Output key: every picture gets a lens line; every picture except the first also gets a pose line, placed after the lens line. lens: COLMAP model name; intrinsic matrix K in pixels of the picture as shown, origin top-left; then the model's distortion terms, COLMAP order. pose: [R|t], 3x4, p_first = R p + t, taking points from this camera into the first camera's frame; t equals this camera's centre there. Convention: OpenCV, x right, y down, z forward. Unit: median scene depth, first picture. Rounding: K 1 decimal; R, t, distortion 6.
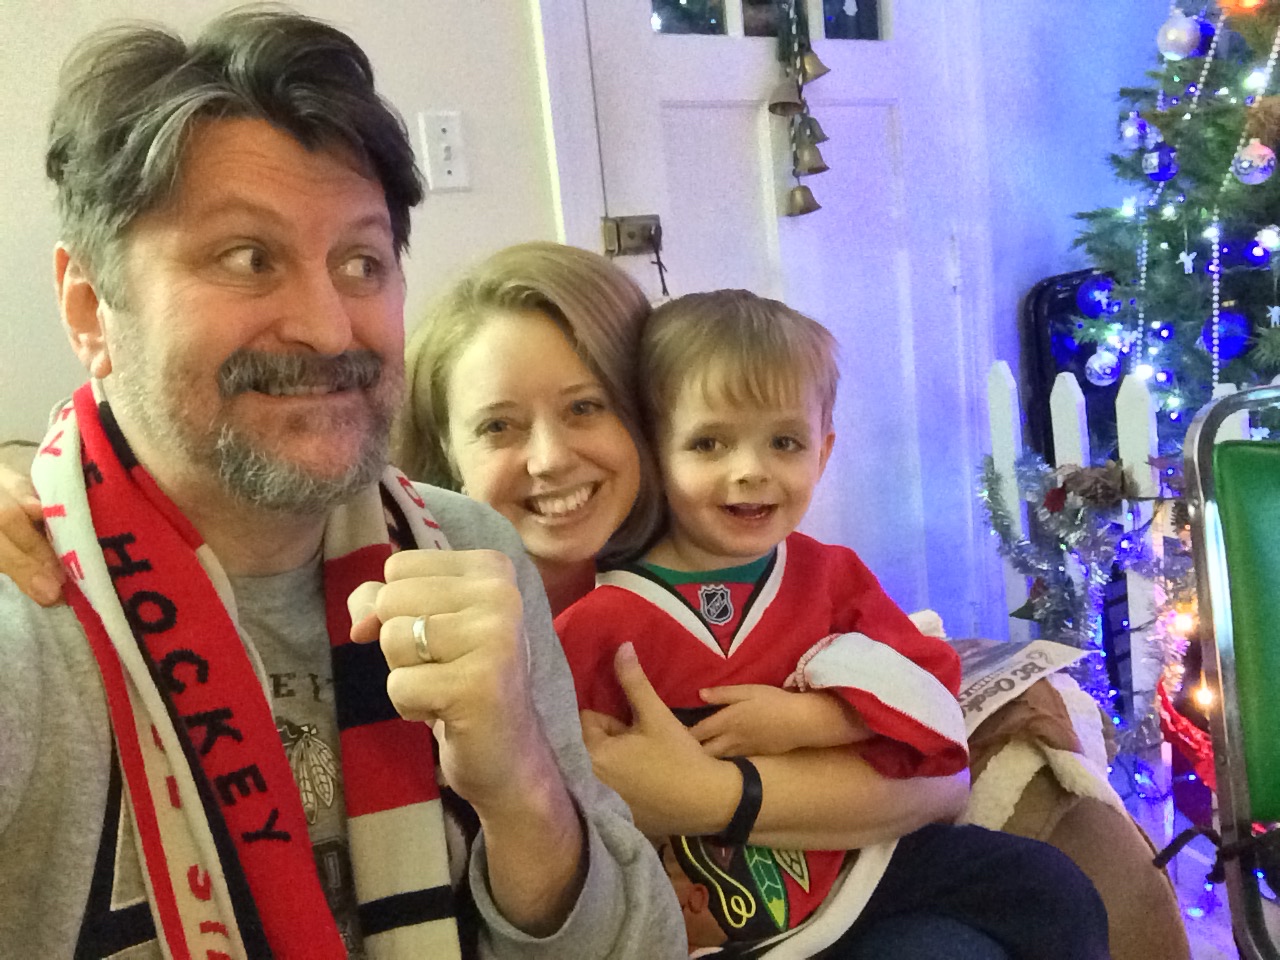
lens RADIAL K [[1157.6, 0, 634.5], [0, 1157.6, 477.3], [0, 0, 1]] dist [-0.013965, 0.014586]
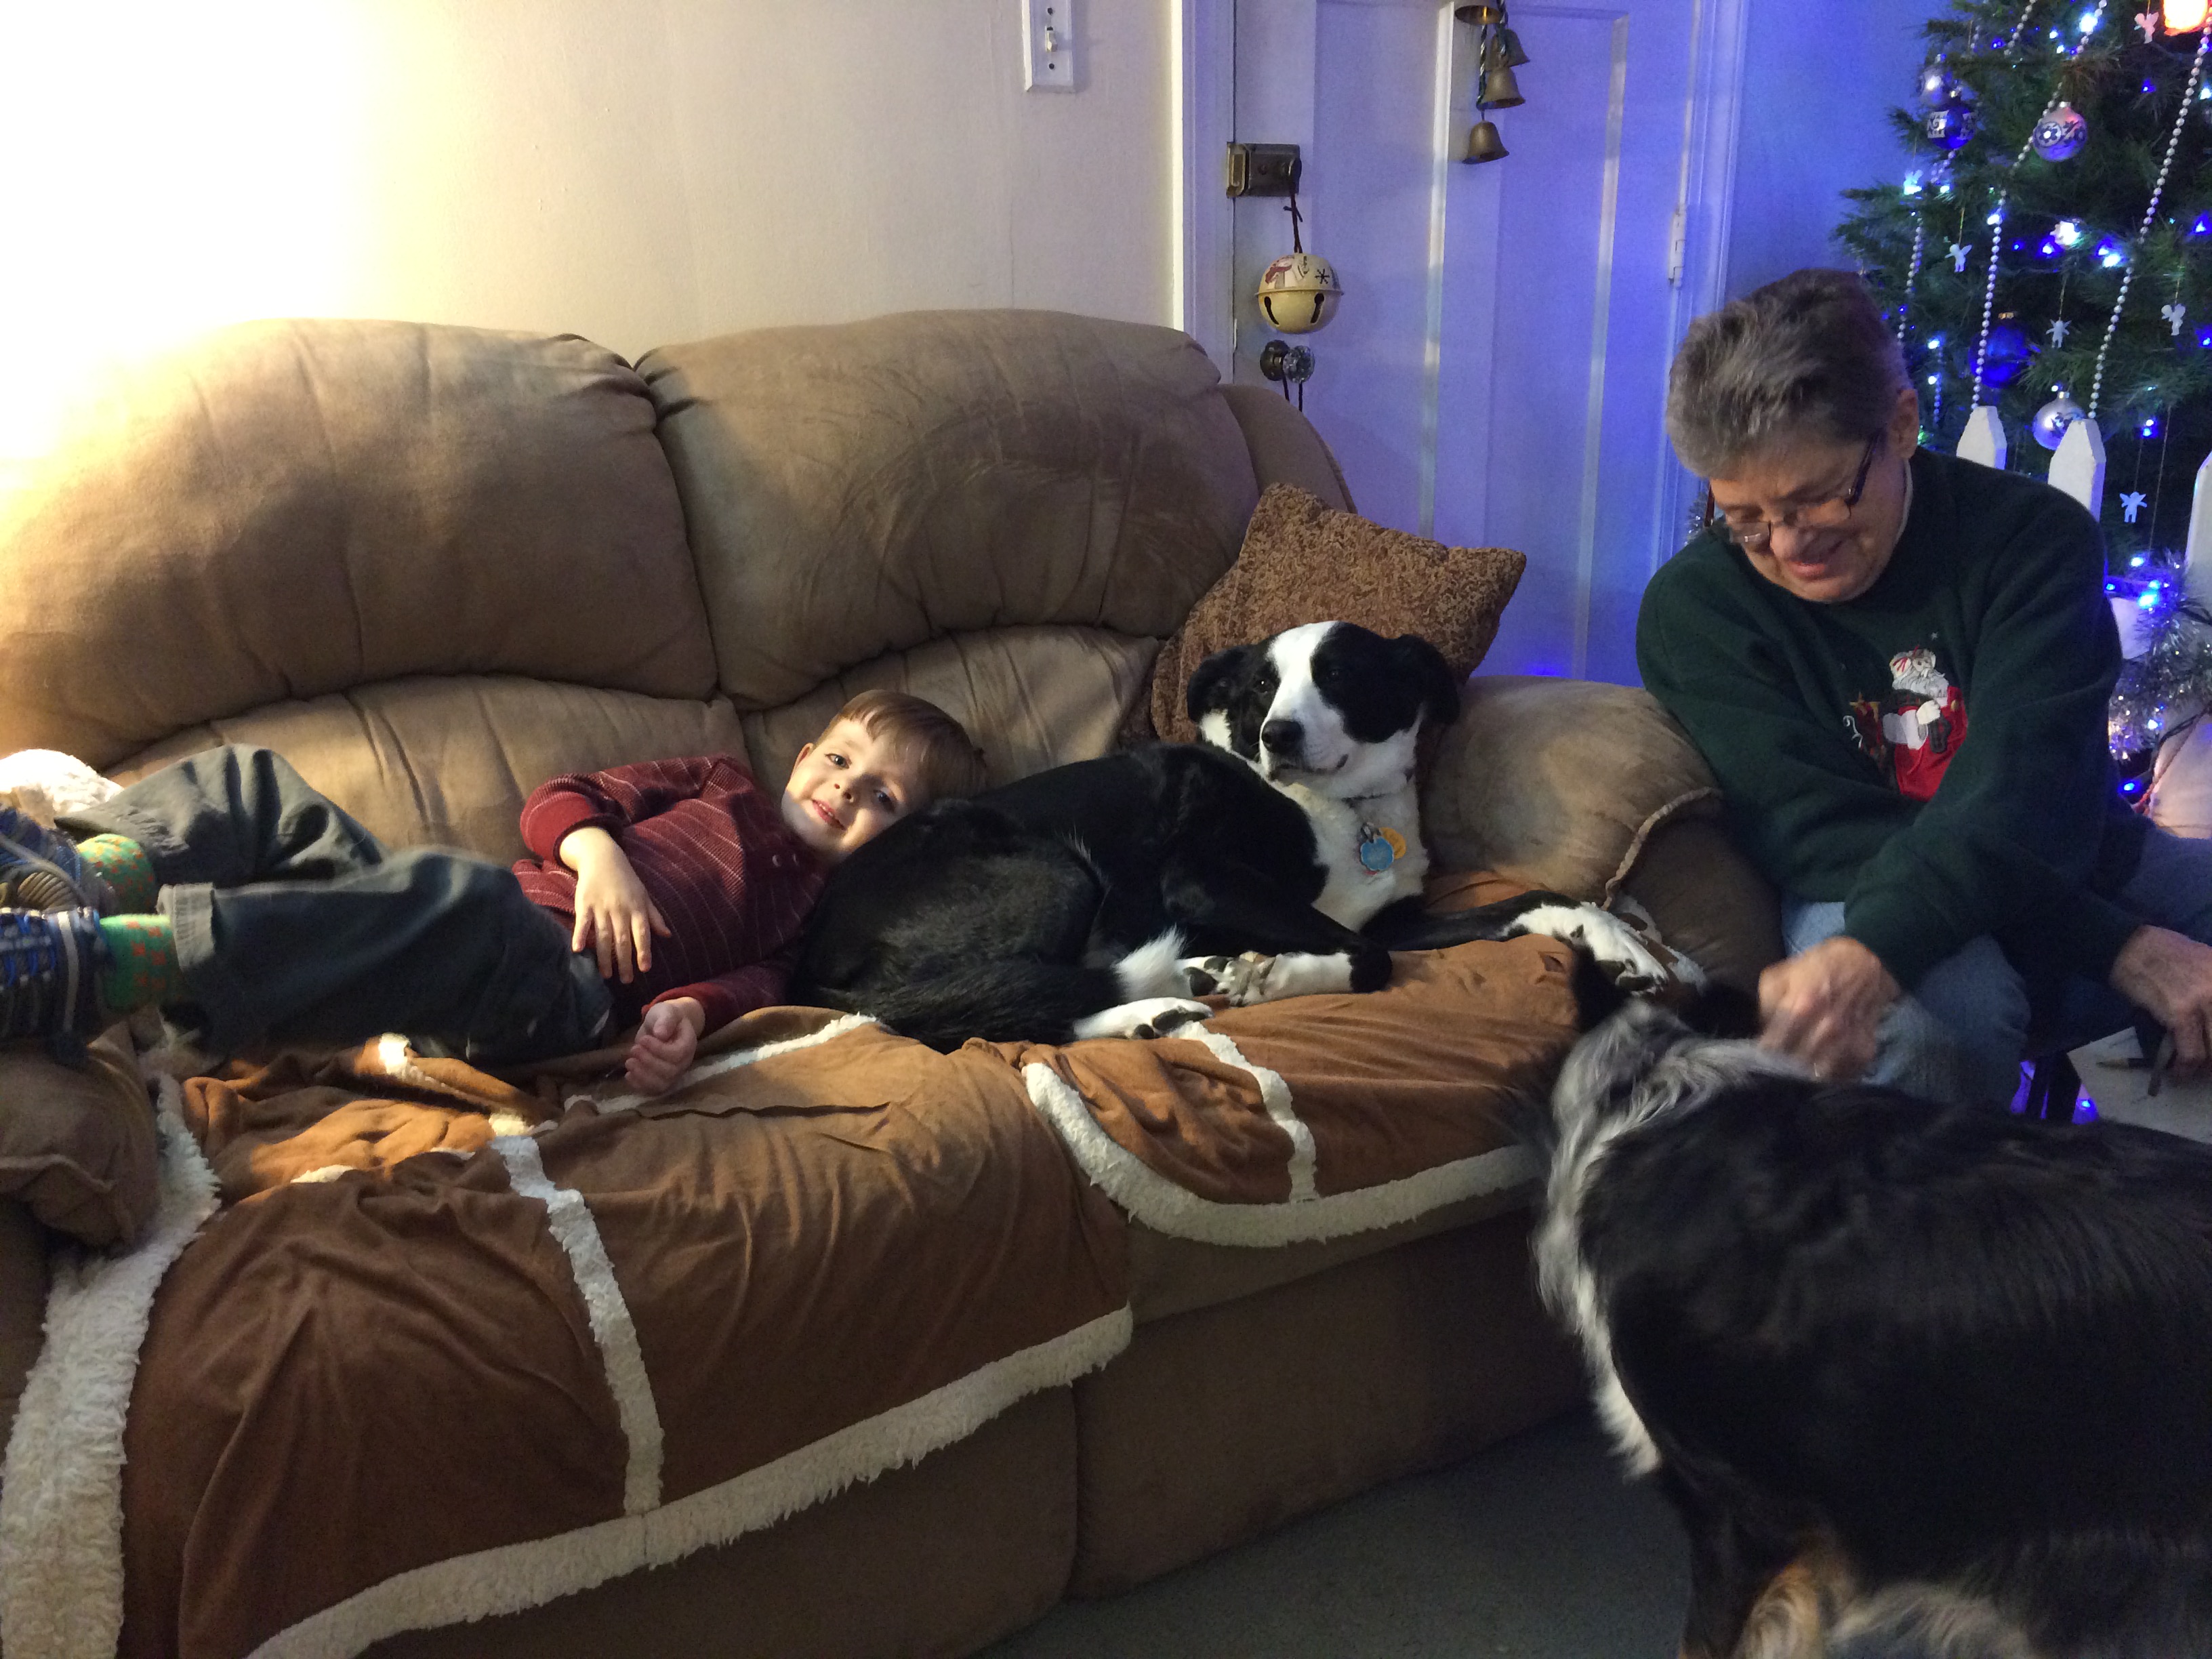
lens RADIAL K [[1856.1, 0, 1119.3], [0, 1856.1, 839.4], [0, 0, 1]] dist [0.016458, -0.015778]
pose [[0.996190, 0.086032, -0.014299, -0.041742], [-0.083597, 0.988693, 0.124487, 0.089630], [0.024847, -0.122817, 0.992118, -0.304737]]
